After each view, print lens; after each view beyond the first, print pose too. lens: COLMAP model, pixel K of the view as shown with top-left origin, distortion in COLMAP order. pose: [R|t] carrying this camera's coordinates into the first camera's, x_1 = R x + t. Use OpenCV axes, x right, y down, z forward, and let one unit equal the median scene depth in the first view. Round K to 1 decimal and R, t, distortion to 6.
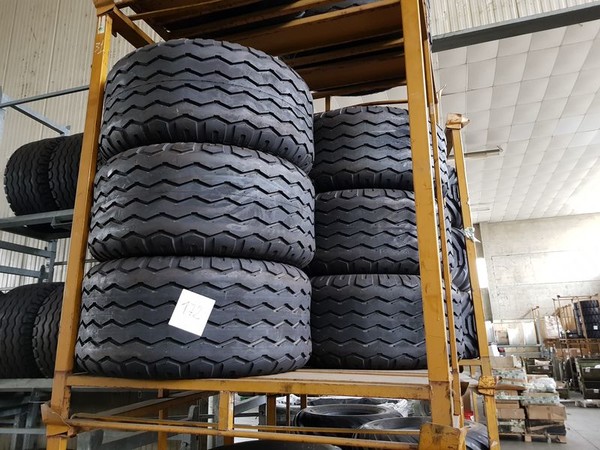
lens RADIAL K [[465.7, 0, 299.7], [0, 465.7, 207.0], [0, 0, 1]] dist [0.063729, -0.118814]
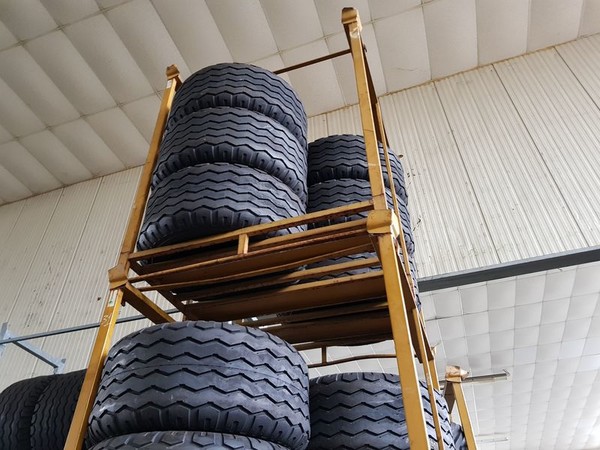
lens RADIAL K [[464.9, 0, 291.6], [0, 464.9, 200.6], [0, 0, 1]] dist [-0.000115, -0.008448]
pose [[0.999886, 0.002432, -0.014903, 0.006534], [-0.008615, 0.902458, -0.430691, -0.136469], [0.012401, 0.430770, 0.902376, -0.061244]]
